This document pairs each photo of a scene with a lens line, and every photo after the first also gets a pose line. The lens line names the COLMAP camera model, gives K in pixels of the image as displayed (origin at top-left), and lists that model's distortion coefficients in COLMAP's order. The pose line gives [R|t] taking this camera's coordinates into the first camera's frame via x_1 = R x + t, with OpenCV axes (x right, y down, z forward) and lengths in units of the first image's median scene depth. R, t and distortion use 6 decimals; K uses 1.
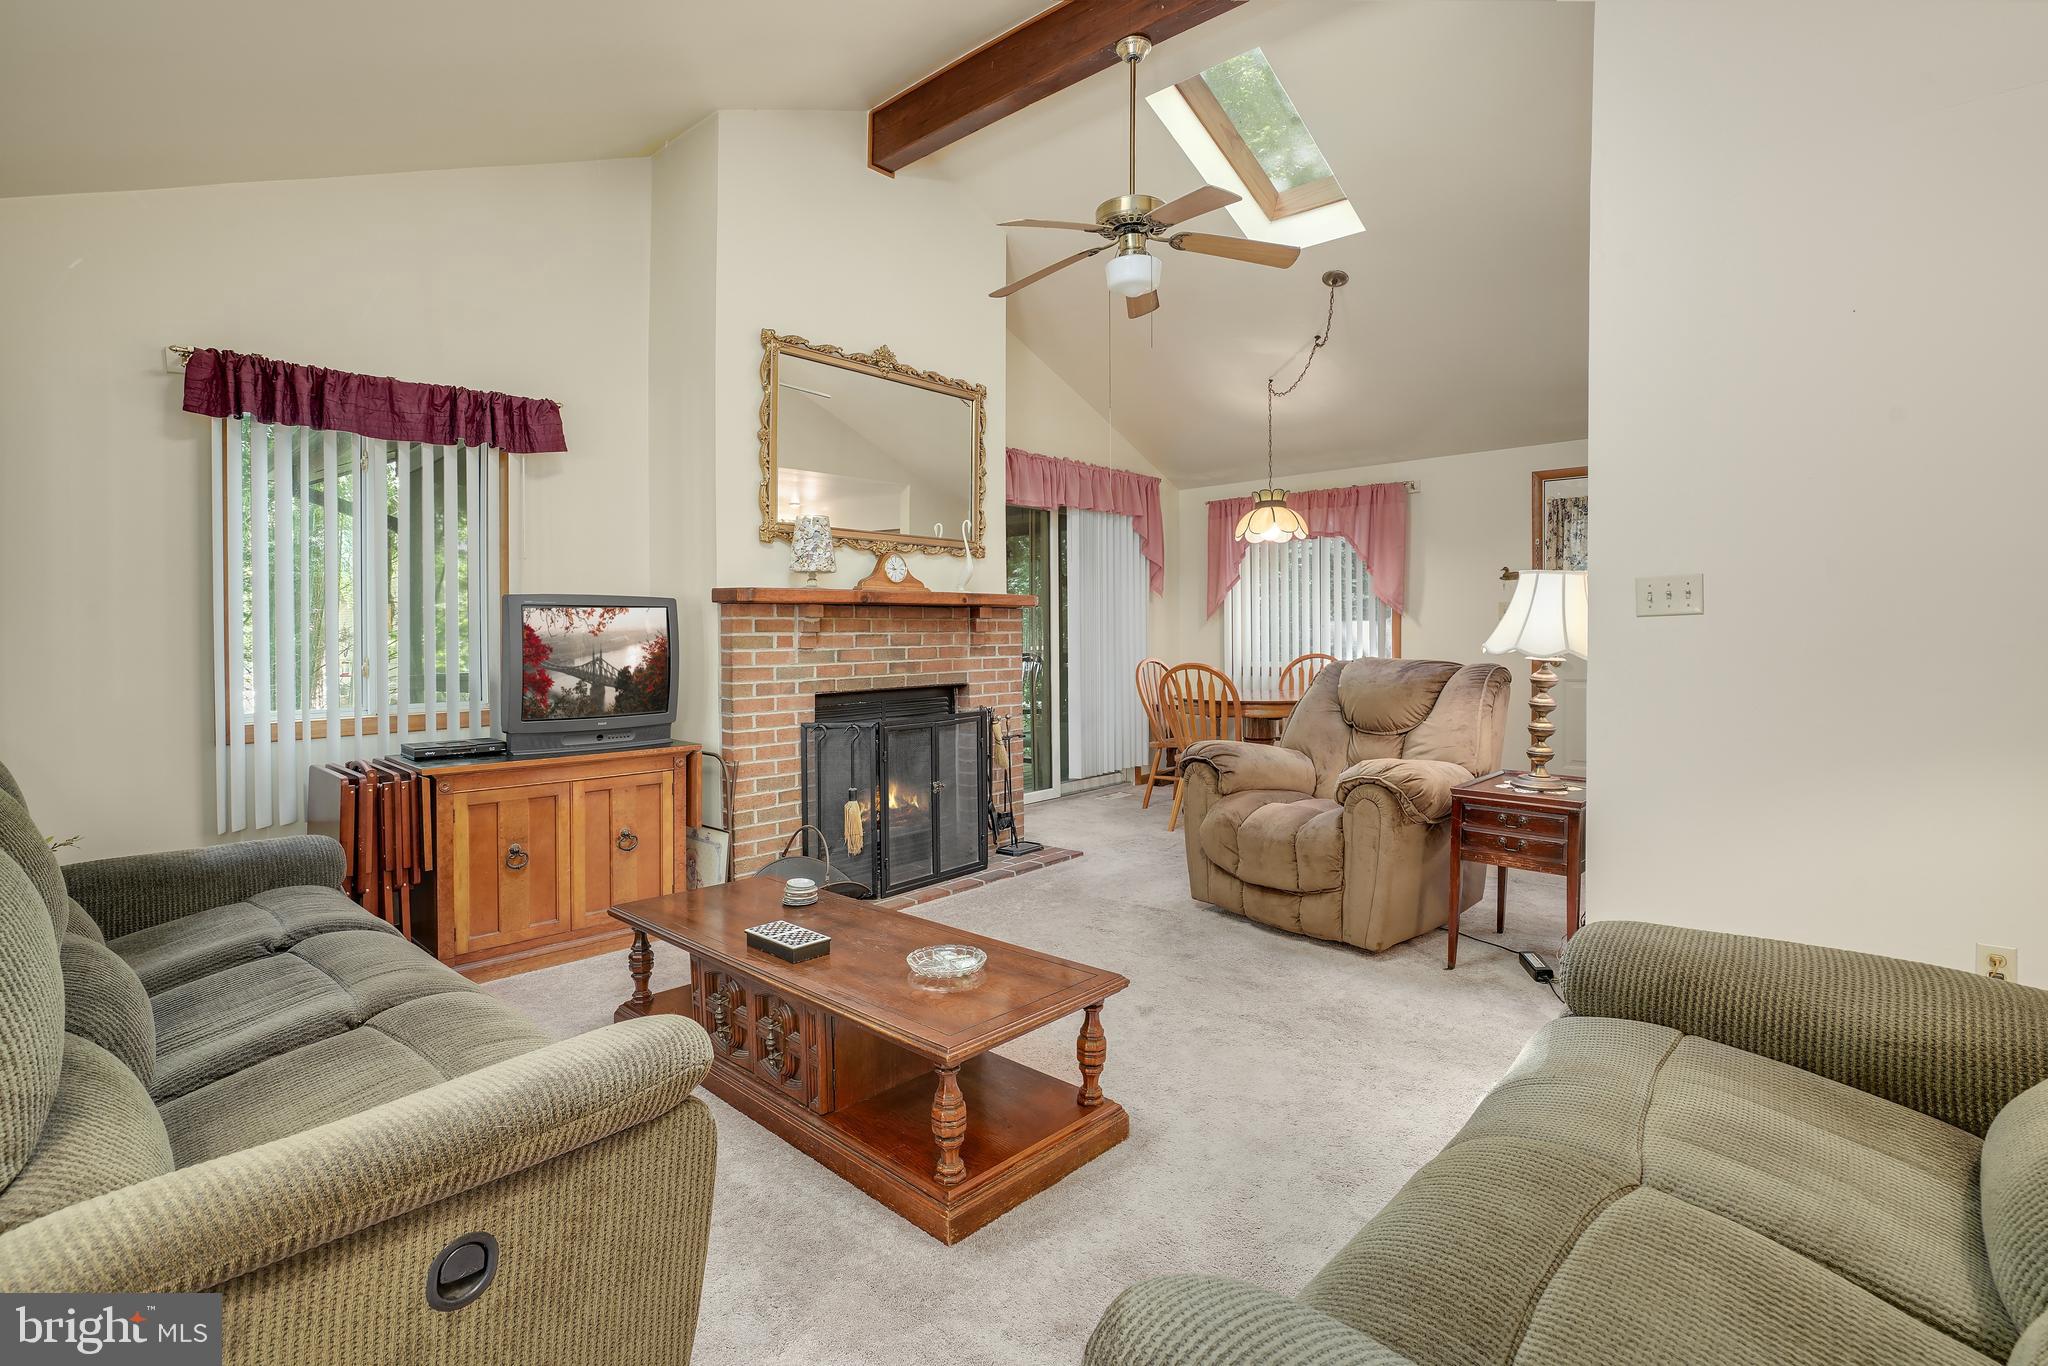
lens RADIAL K [[984.2, 0, 991.8], [0, 984.2, 634.1], [0, 0, 1]] dist [-0.034715, 0.000210]
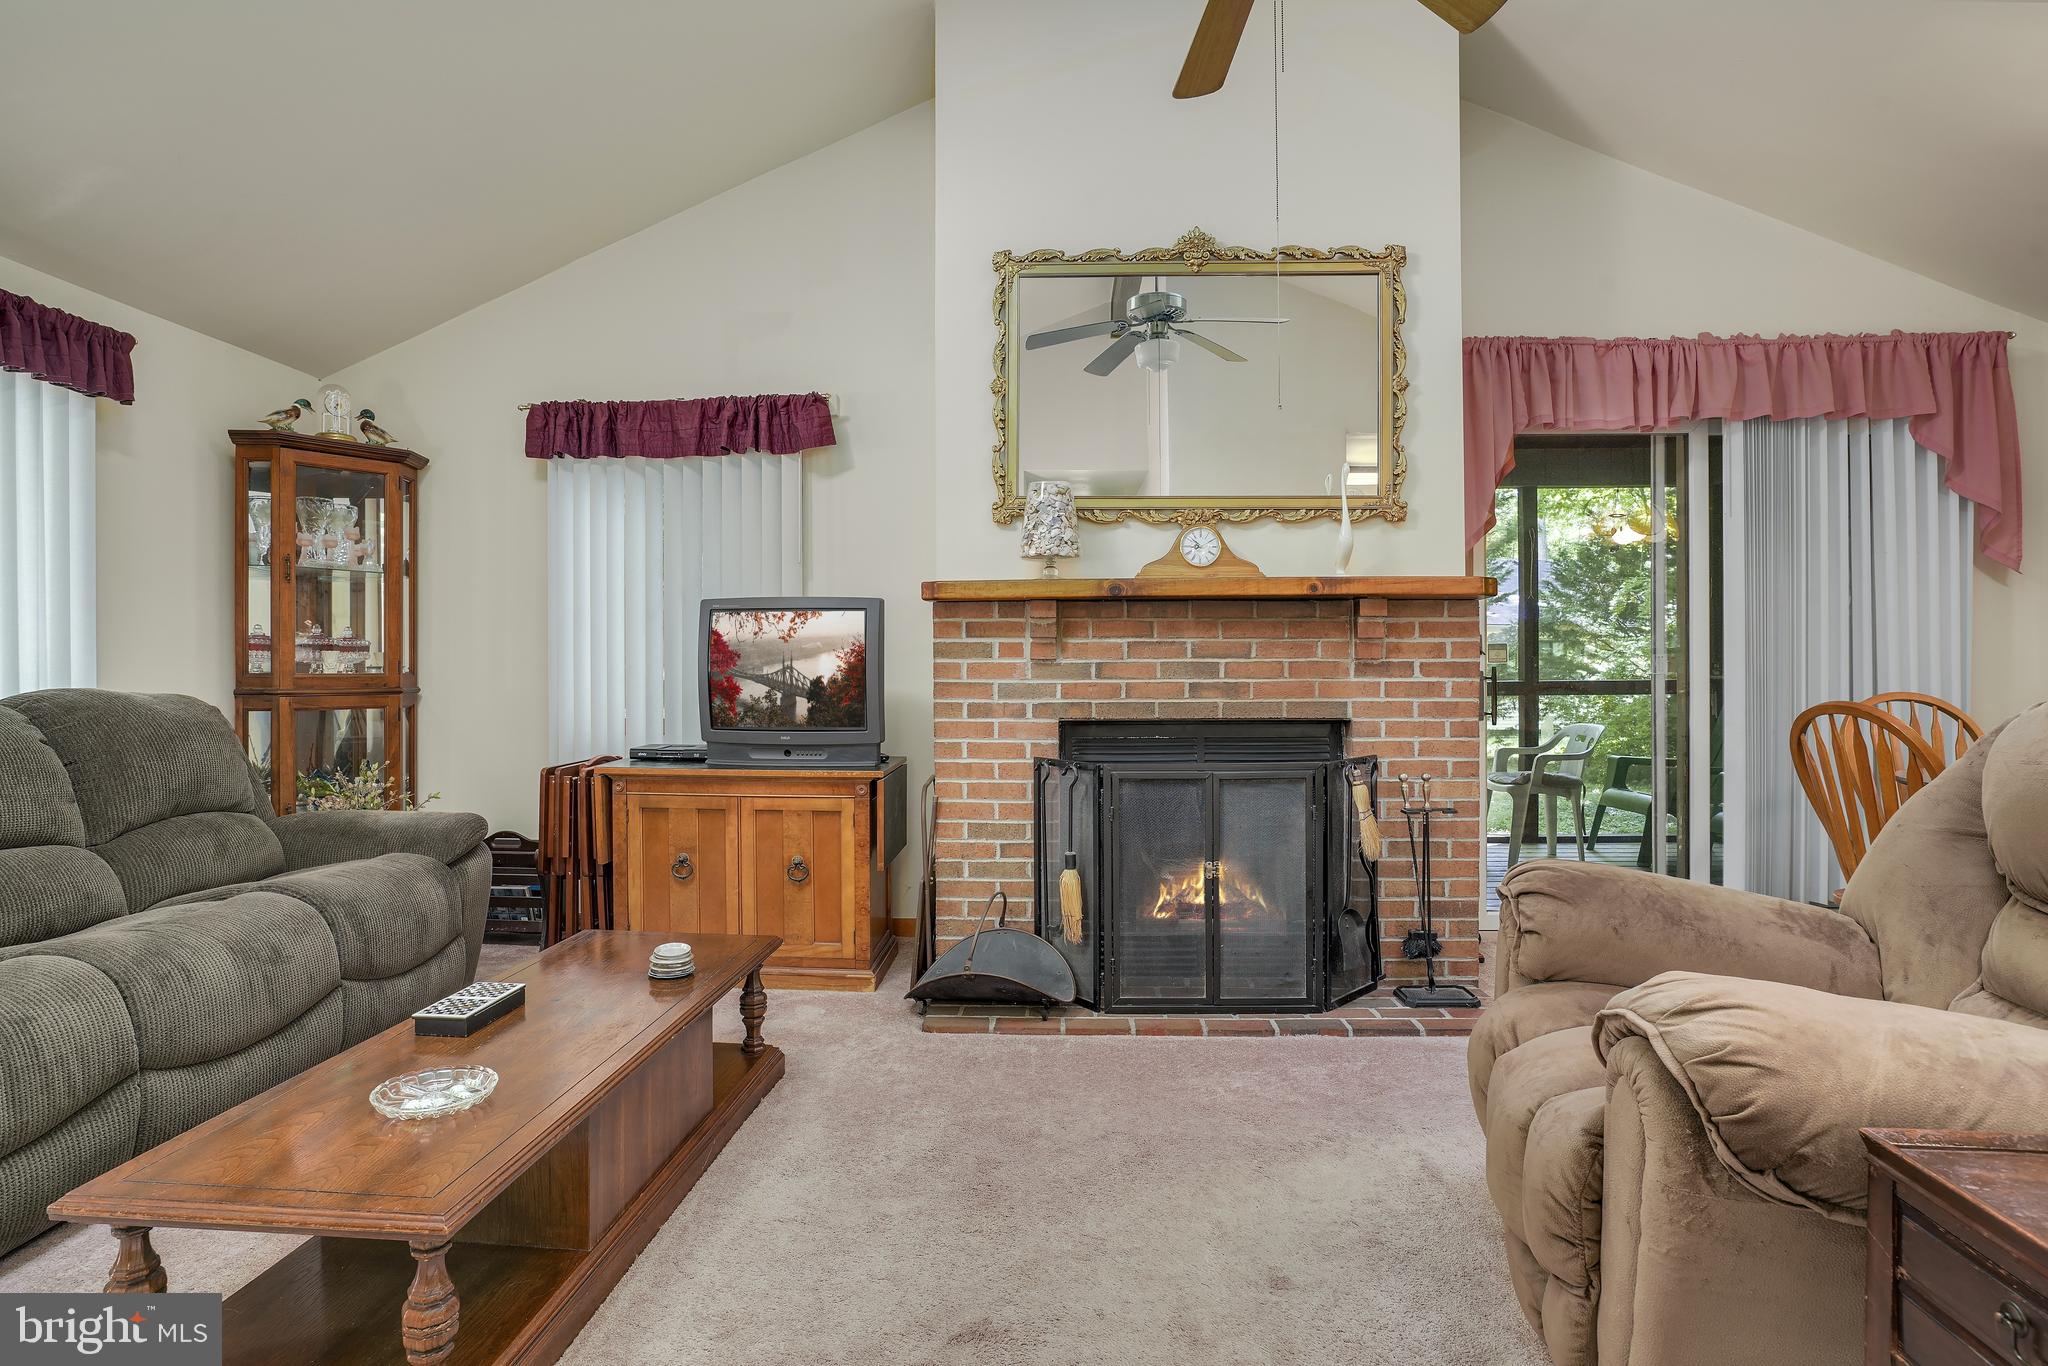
lens RADIAL K [[1061.3, 0, 1018.3], [0, 1061.3, 662.4], [0, 0, 1]] dist [-0.042124, -0.000051]
pose [[0.634460, 0.012563, -0.772854, 0.448852], [-0.004414, 0.999911, 0.012629, 0.006958], [0.772943, -0.004601, 0.634459, 0.485932]]
